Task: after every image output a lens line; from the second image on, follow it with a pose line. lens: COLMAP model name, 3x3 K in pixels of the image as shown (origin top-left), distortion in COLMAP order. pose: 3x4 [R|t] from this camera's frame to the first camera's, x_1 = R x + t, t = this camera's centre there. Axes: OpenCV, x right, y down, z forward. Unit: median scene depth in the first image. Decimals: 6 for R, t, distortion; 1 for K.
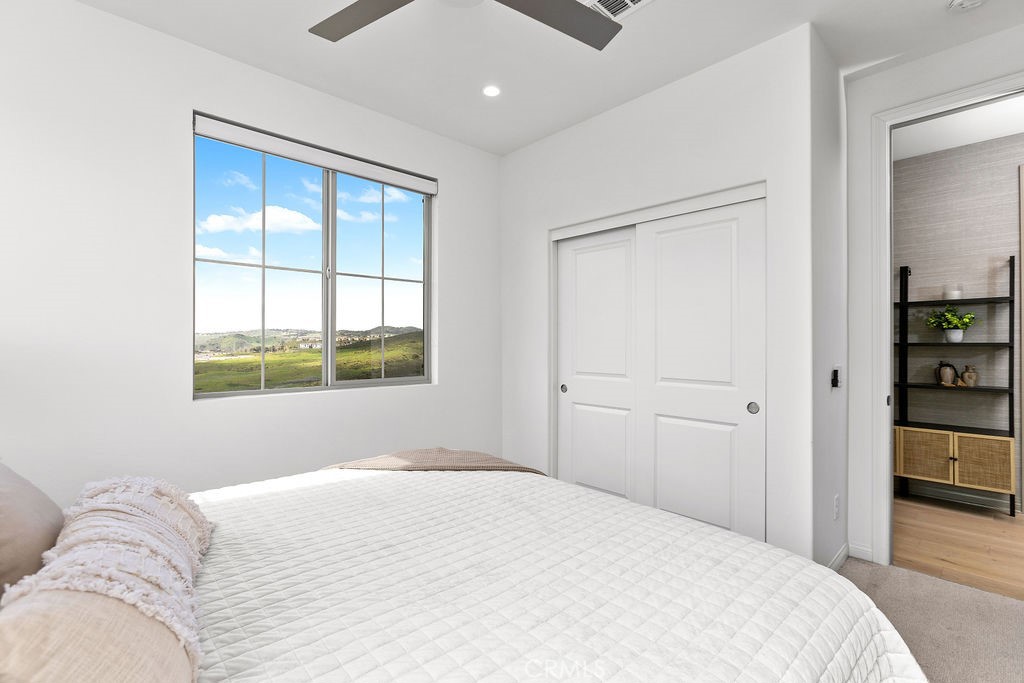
lens RADIAL K [[472.7, 0, 512.0], [0, 472.7, 341.5], [0, 0, 1]] dist [0.000096, 0.000190]
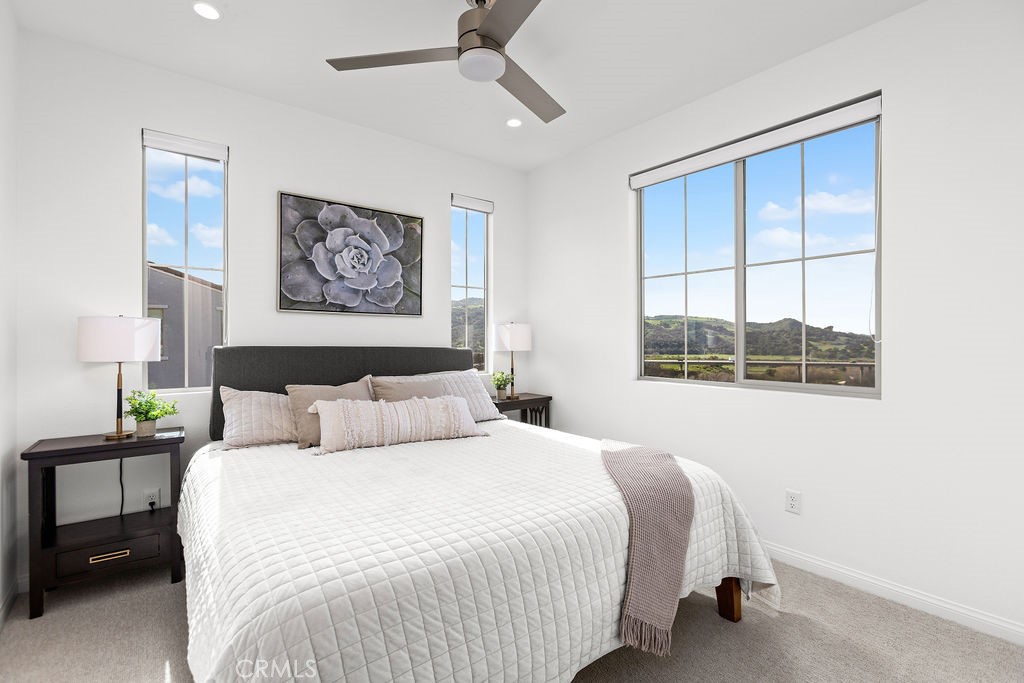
lens RADIAL K [[472.7, 0, 512.0], [0, 472.7, 341.5], [0, 0, 1]] dist [0.000096, 0.000190]
pose [[-0.097871, -0.004201, -0.995190, 0.535776], [-0.013125, 0.999910, -0.002931, 0.015059], [0.995113, 0.012775, -0.097917, 0.548909]]
